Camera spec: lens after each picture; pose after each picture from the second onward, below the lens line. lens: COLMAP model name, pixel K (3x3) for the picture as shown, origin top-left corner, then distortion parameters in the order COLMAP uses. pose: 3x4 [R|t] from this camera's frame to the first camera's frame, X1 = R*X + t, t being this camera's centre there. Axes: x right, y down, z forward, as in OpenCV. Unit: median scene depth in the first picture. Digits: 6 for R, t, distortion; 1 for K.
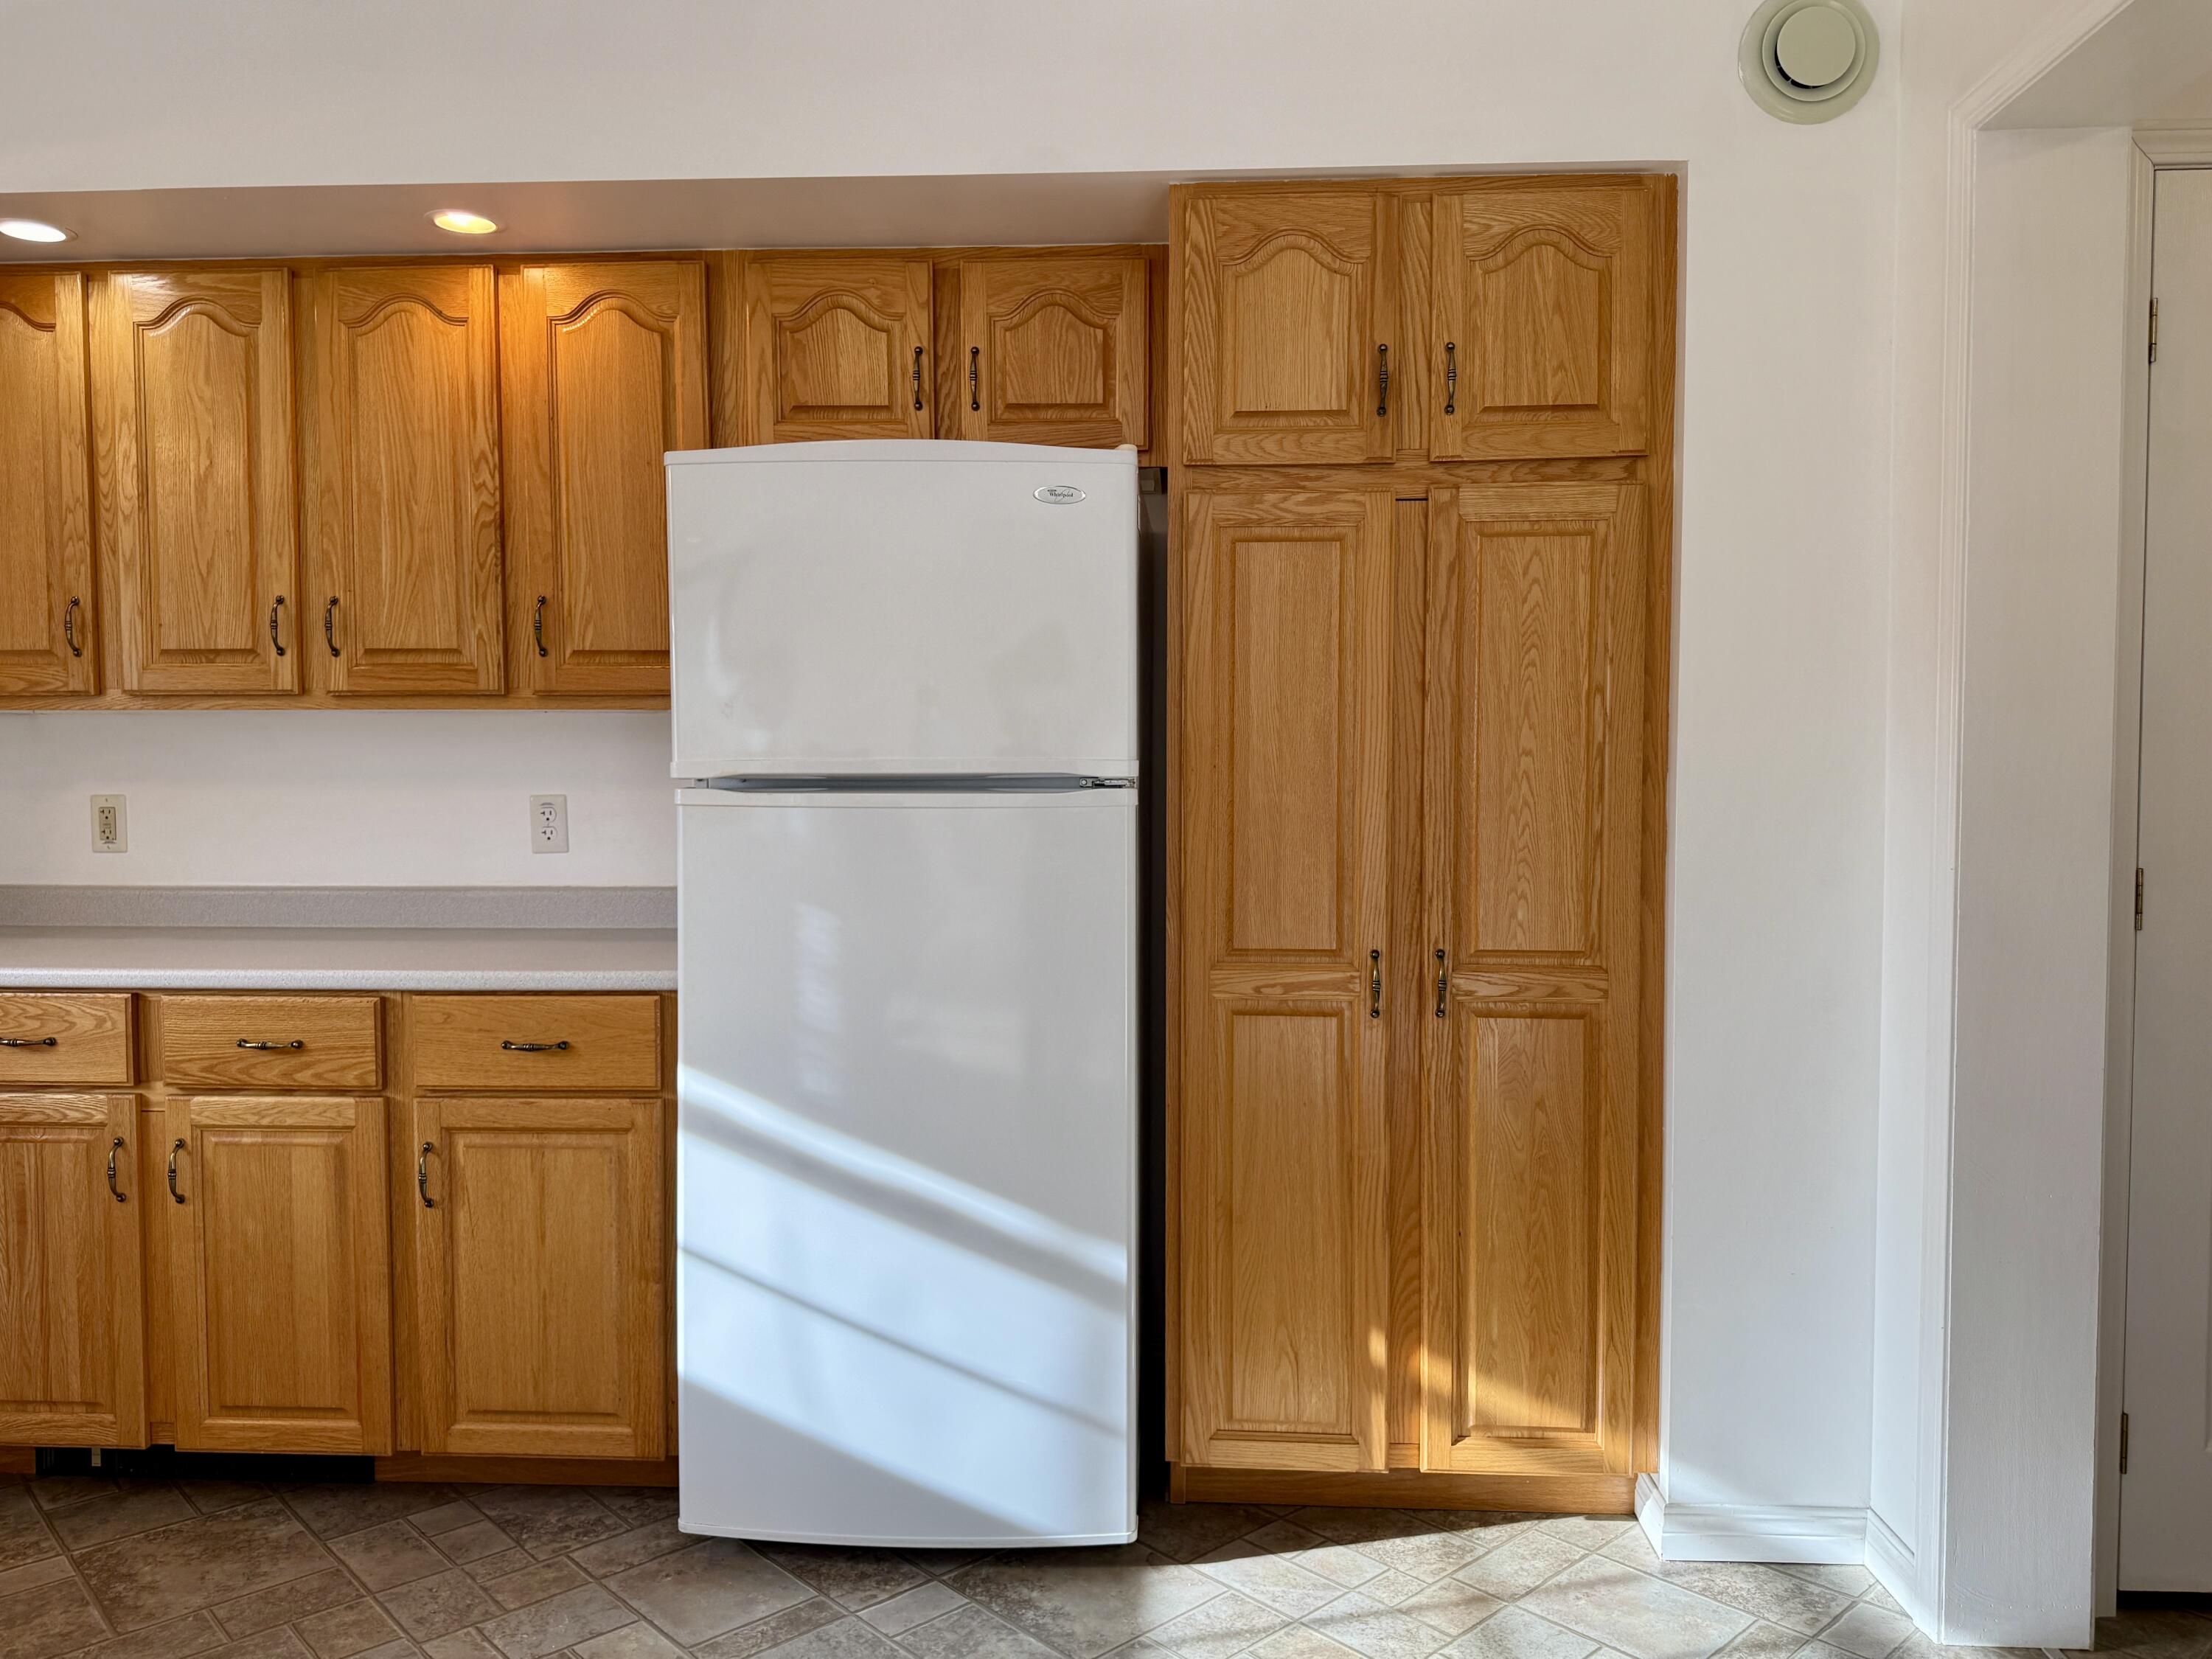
lens RADIAL K [[1588.0, 0, 1109.2], [0, 1588.0, 836.5], [0, 0, 1]] dist [0.025531, -0.036524]
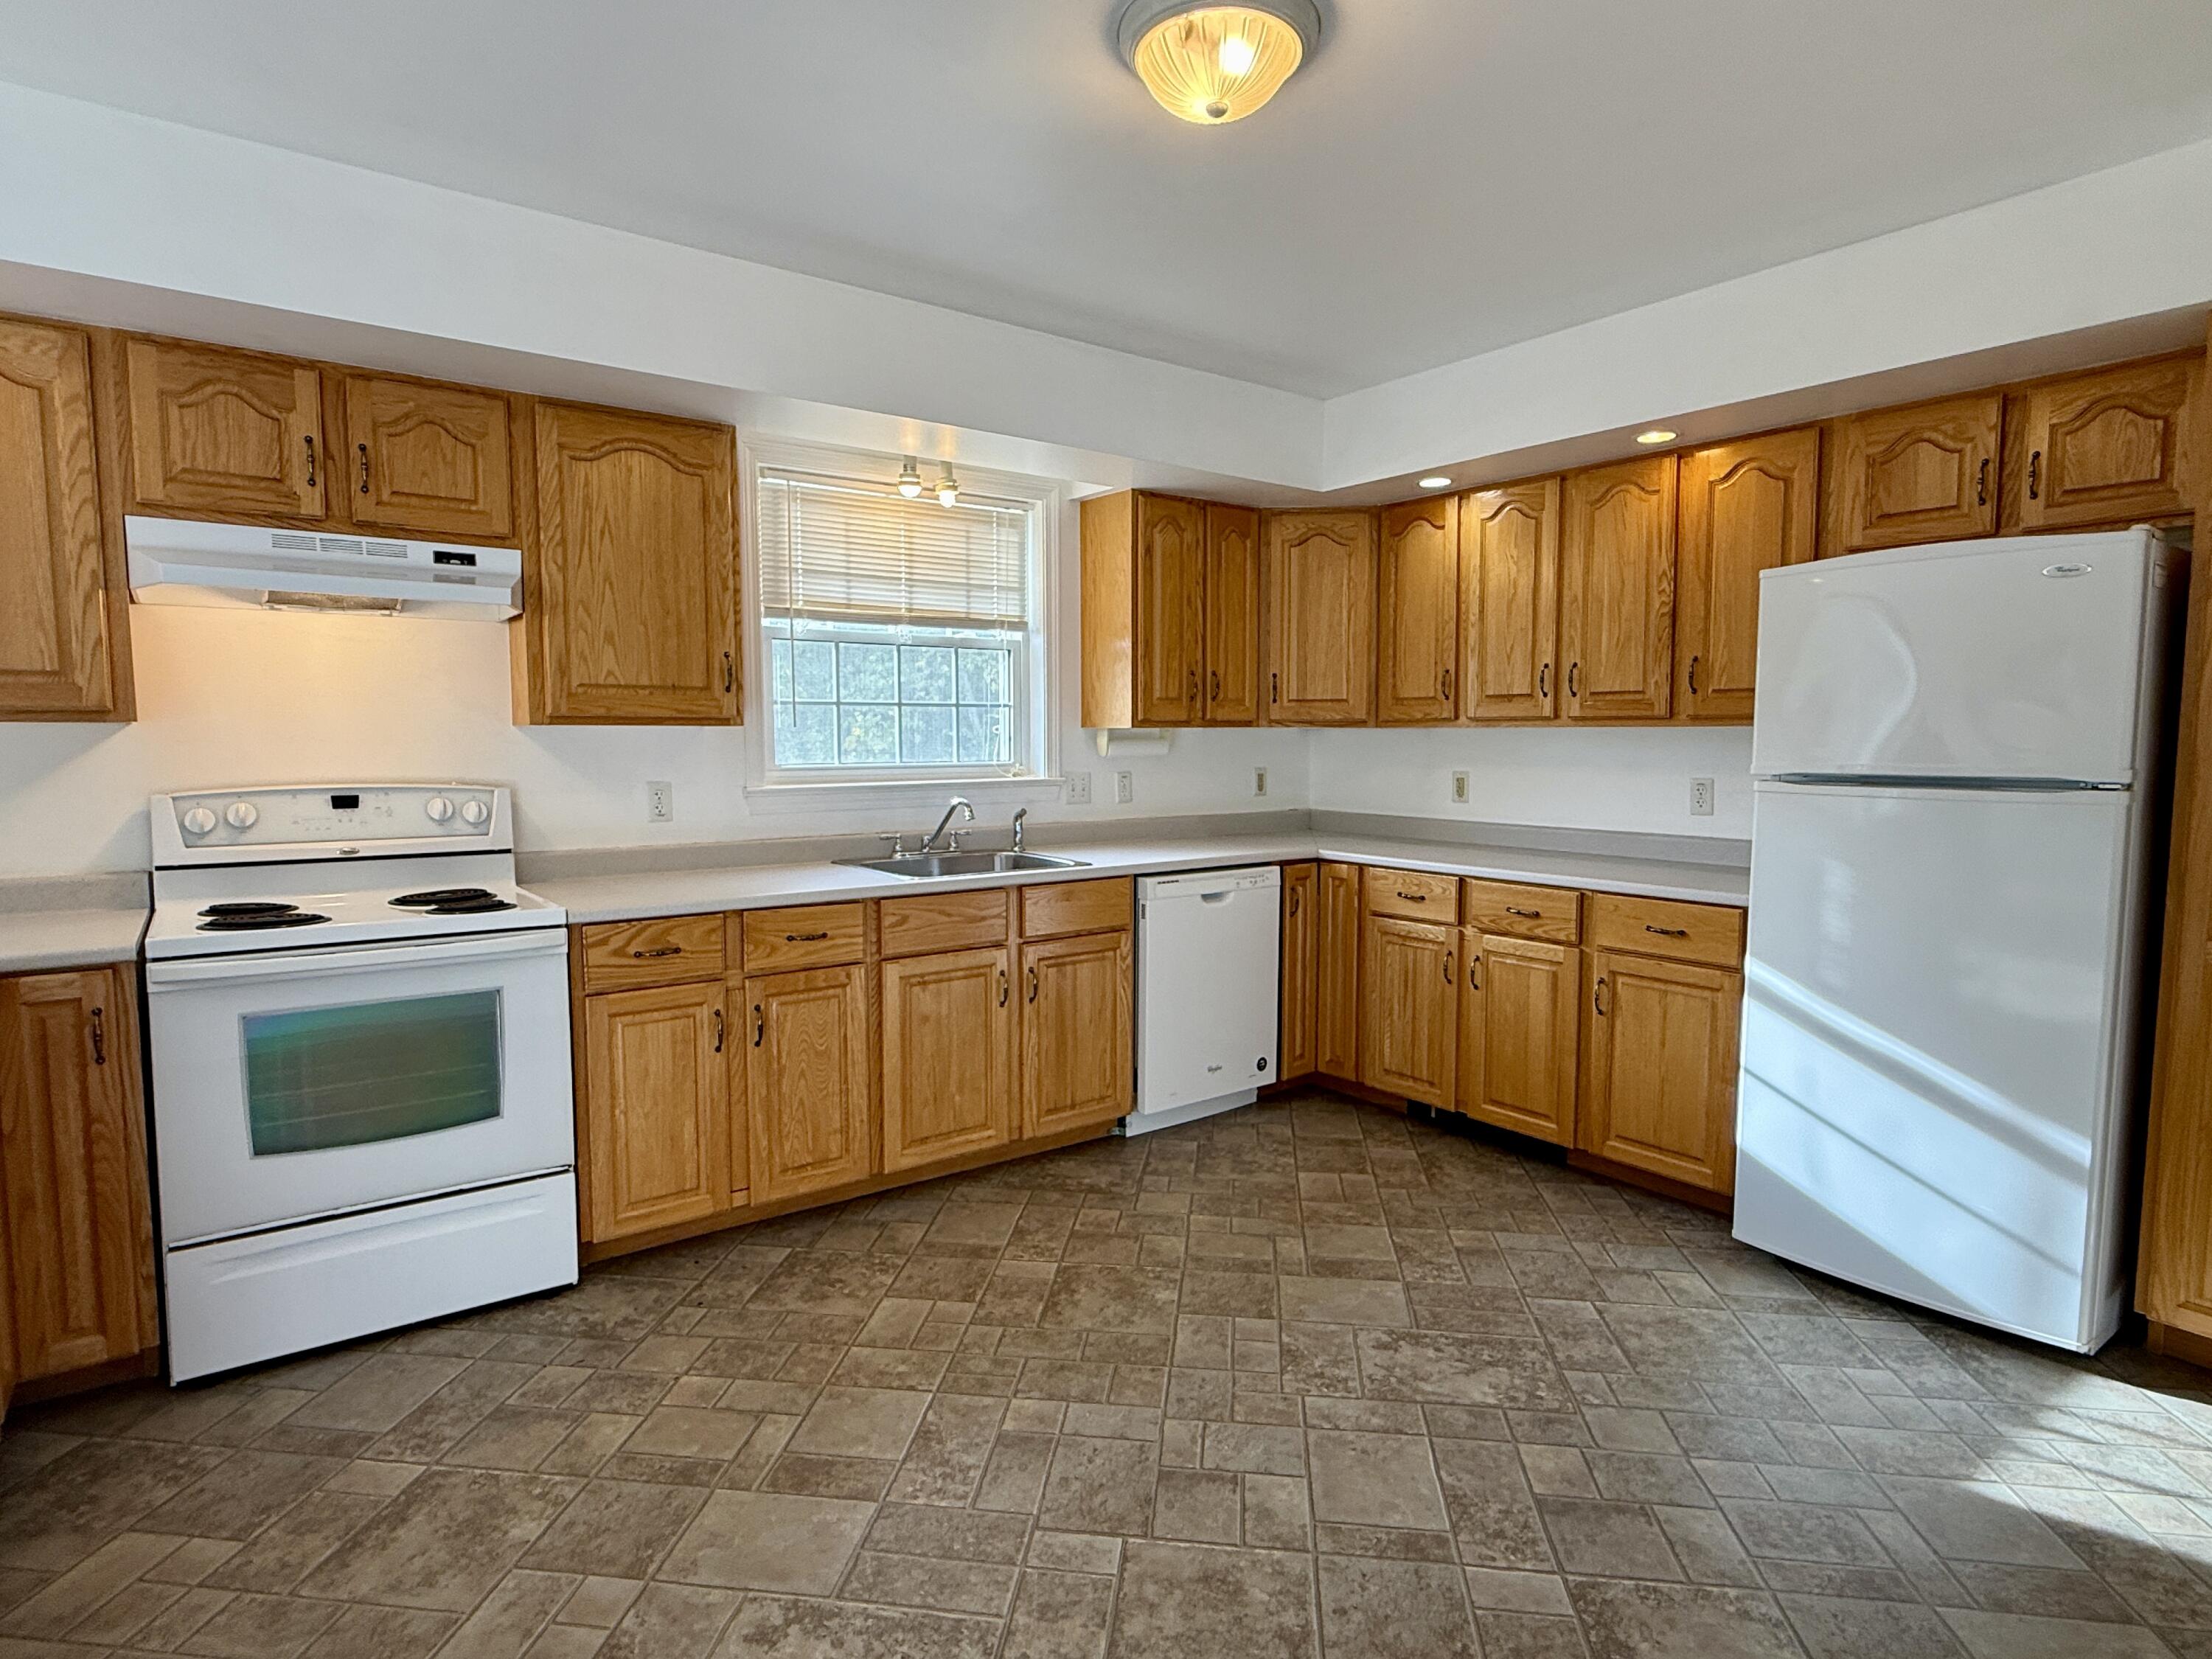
lens RADIAL K [[1156.9, 0, 1106.0], [0, 1156.9, 829.5], [0, 0, 1]] dist [-0.001623, -0.001036]
pose [[0.635952, 0.060512, -0.769352, 0.189281], [-0.033760, 0.998148, 0.050602, -0.016468], [0.770989, -0.006207, 0.636818, -0.222437]]
